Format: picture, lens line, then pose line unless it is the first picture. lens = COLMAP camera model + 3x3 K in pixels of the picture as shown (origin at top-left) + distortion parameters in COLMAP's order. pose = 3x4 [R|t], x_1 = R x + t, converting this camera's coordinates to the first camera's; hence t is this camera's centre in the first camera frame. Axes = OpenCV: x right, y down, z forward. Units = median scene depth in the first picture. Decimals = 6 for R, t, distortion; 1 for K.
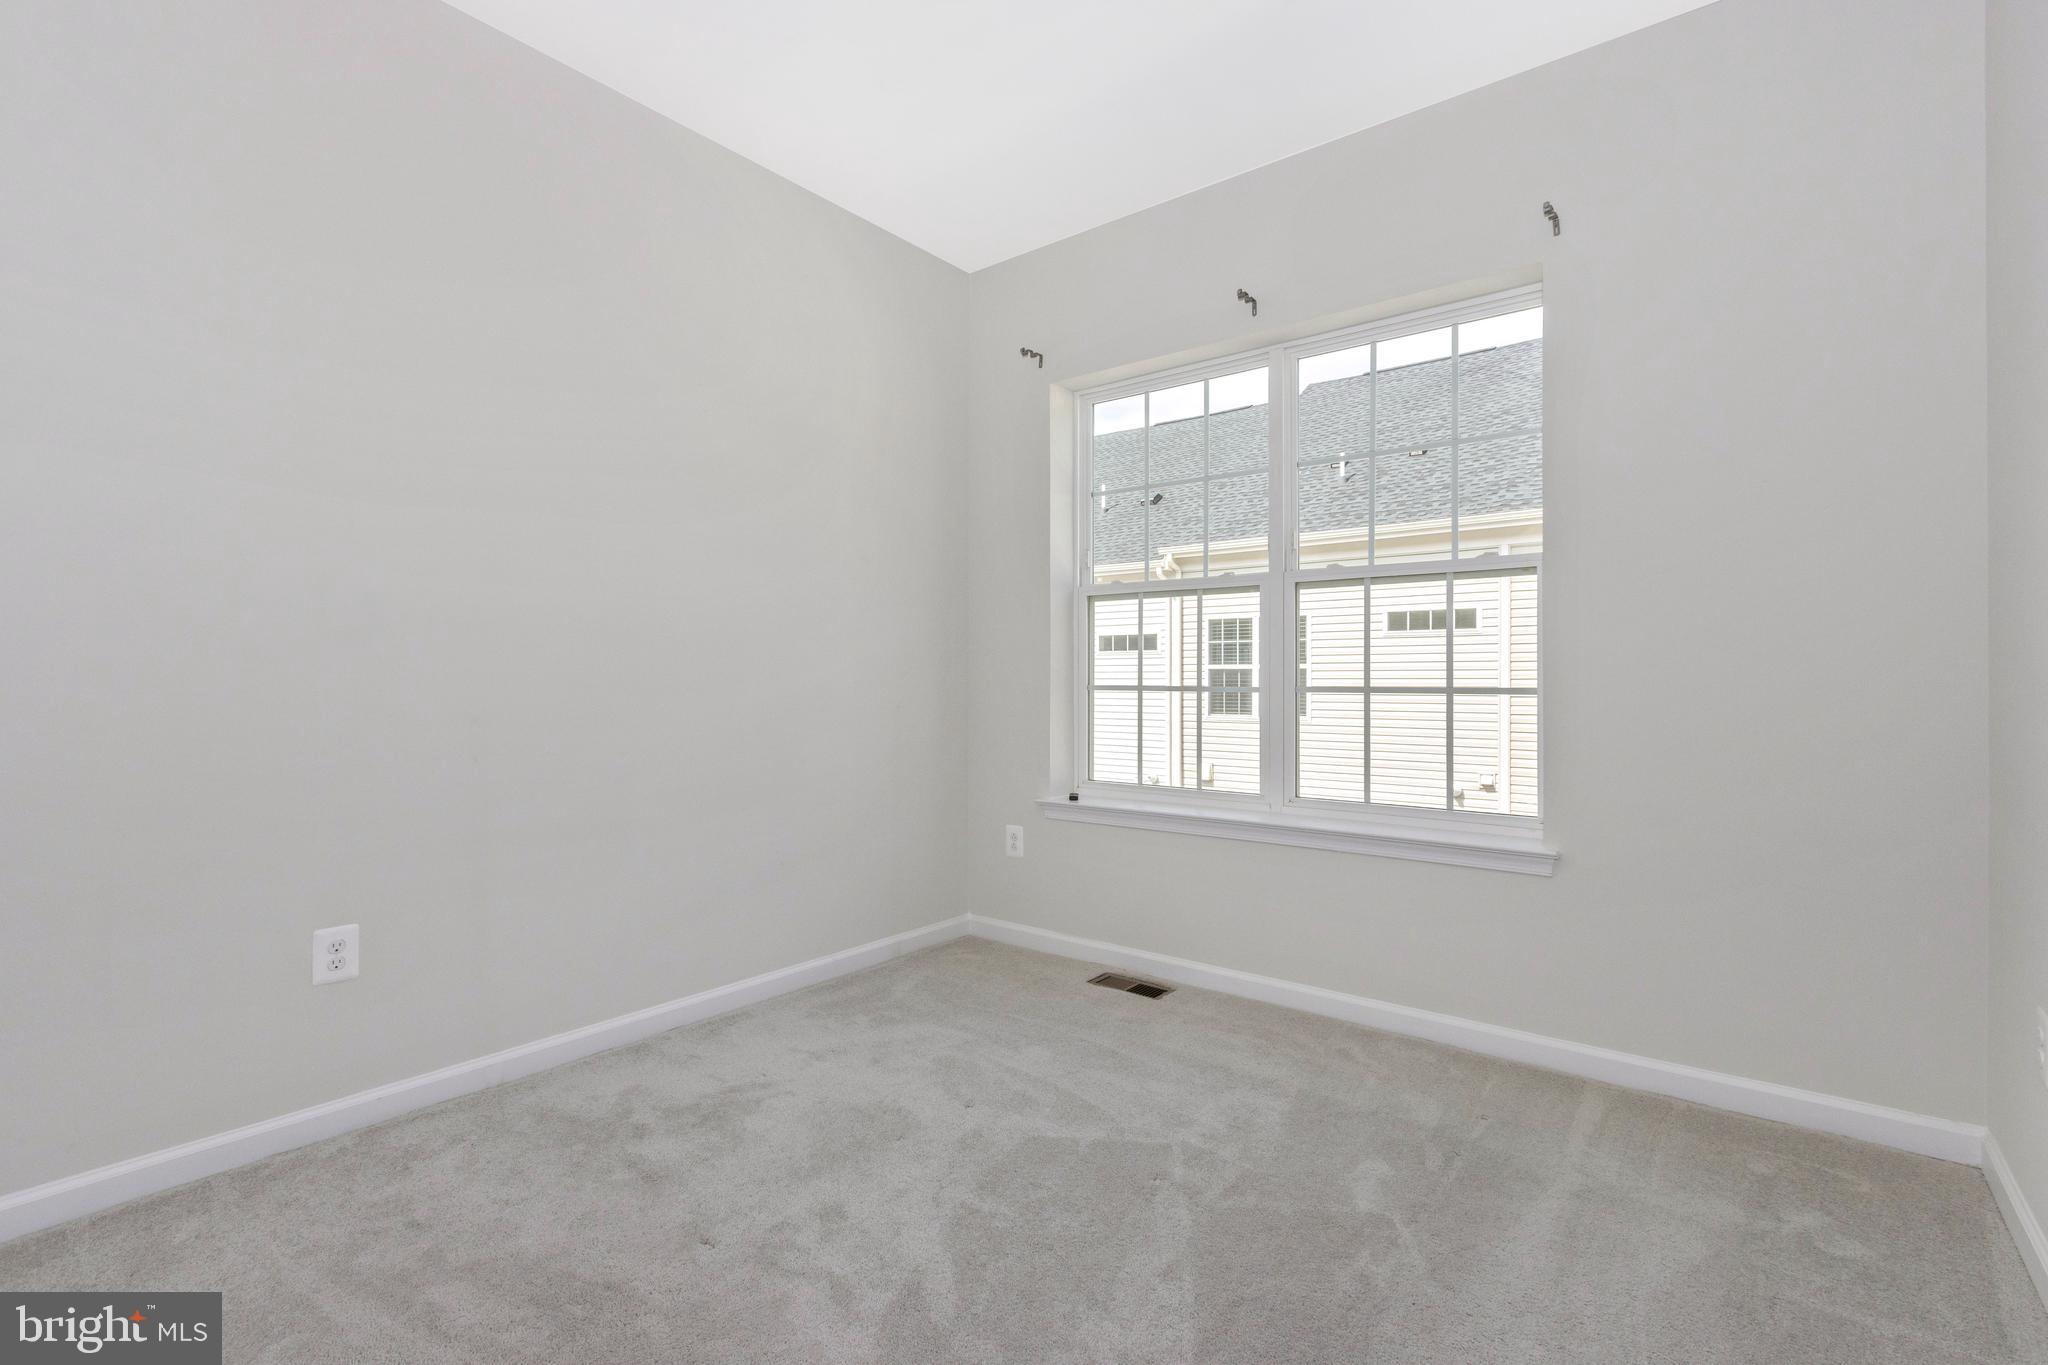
lens RADIAL K [[925.7, 0, 1024.0], [0, 925.7, 682.5], [0, 0, 1]] dist [-0.000420, -0.000073]
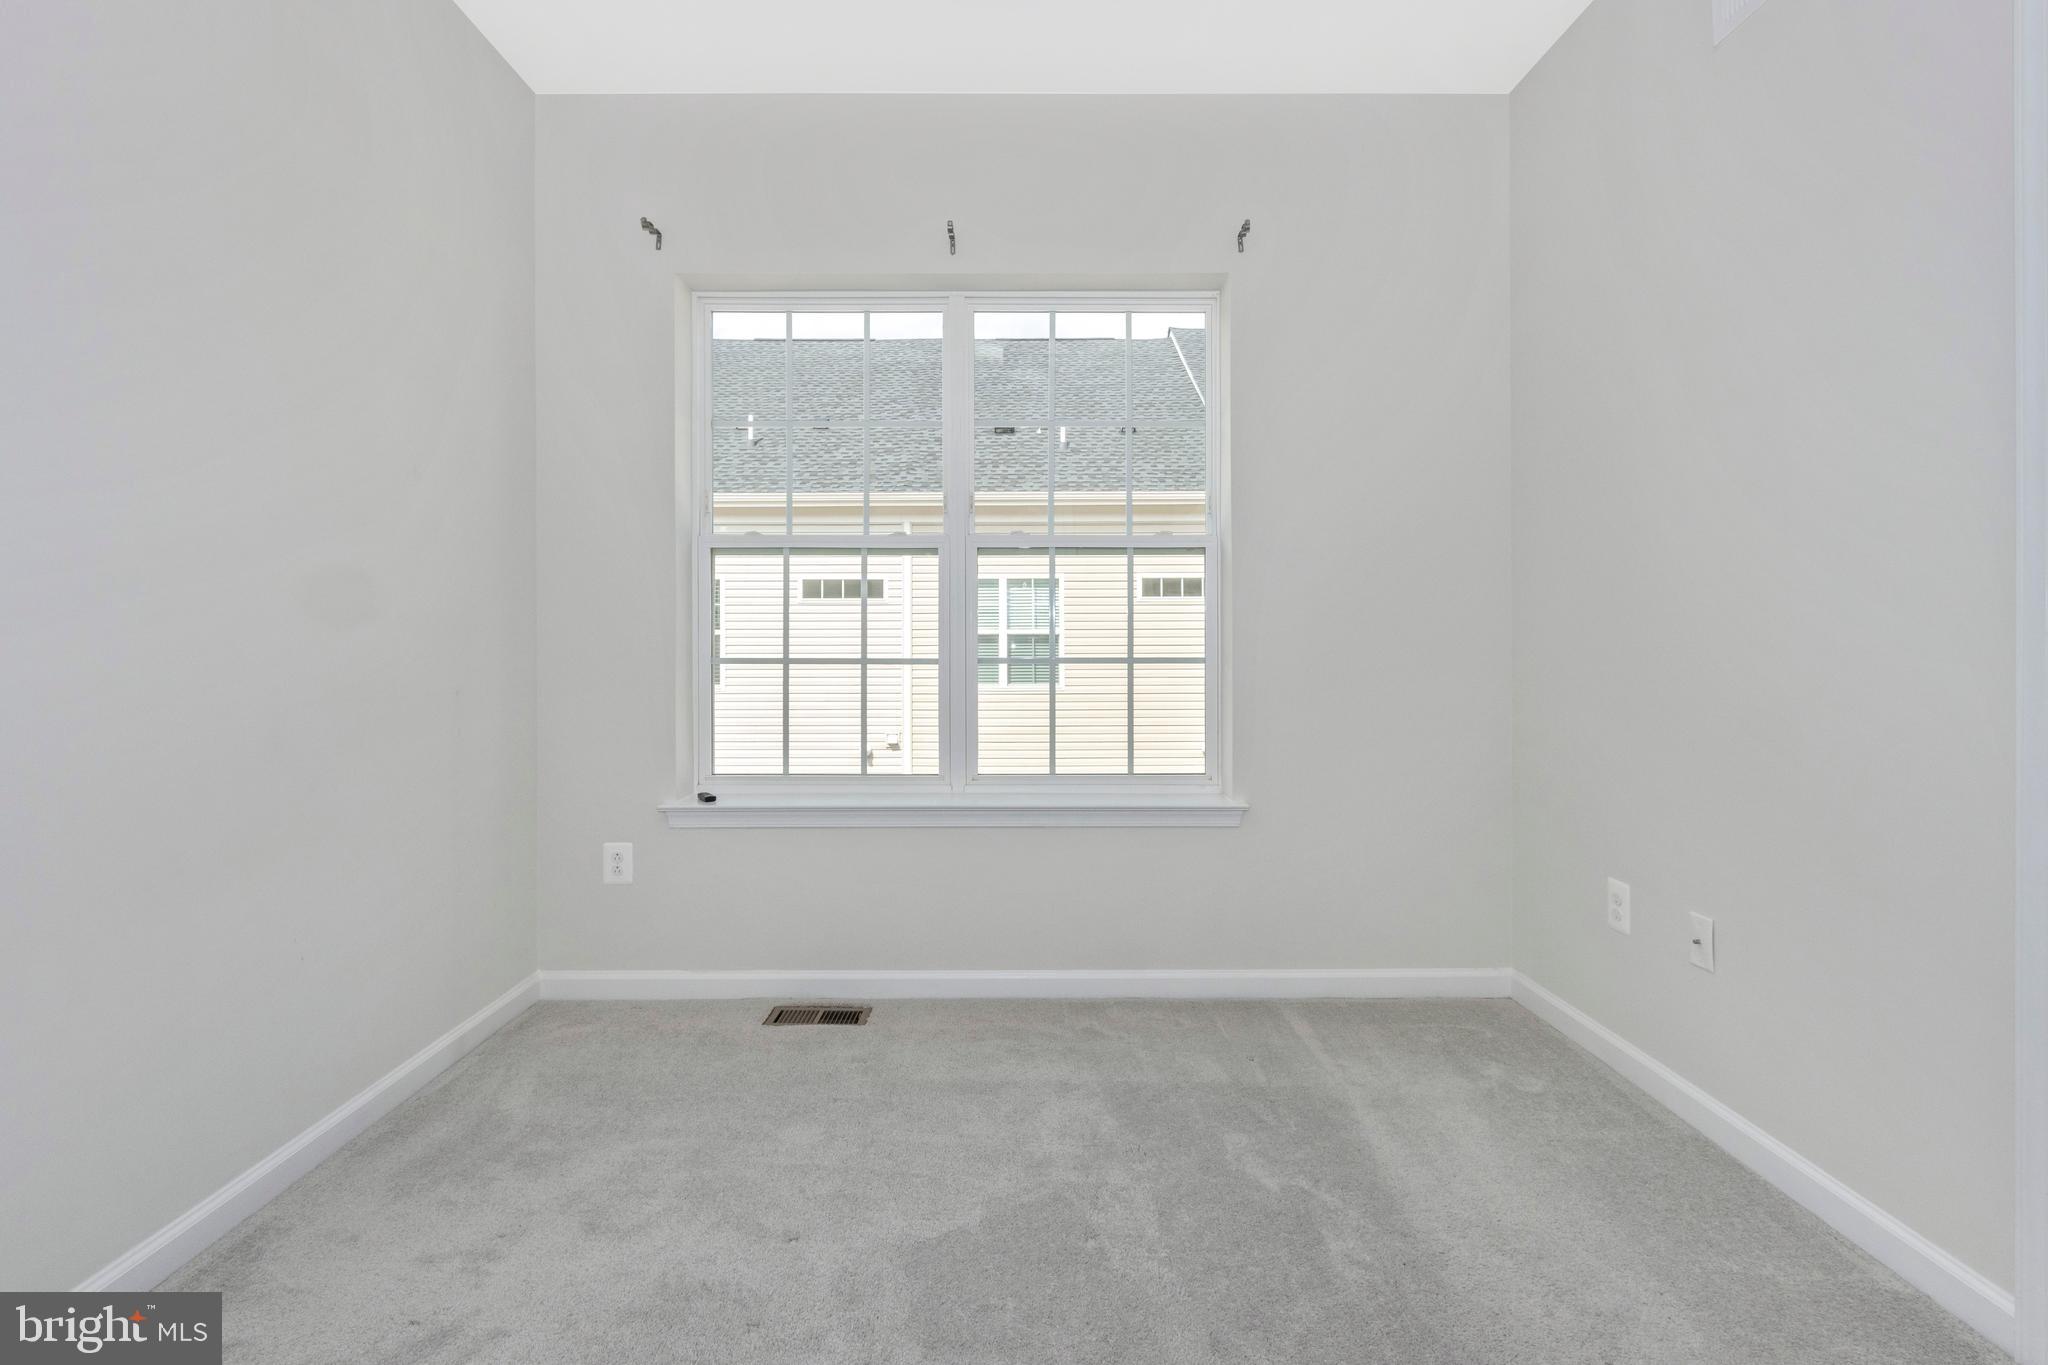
lens RADIAL K [[935.7, 0, 1018.8], [0, 935.7, 656.2], [0, 0, 1]] dist [0.000912, 0.000238]
pose [[0.780837, -0.009111, 0.624668, -0.229223], [0.003811, 0.999945, 0.009820, -0.005049], [-0.624723, -0.005287, 0.780829, 0.191967]]
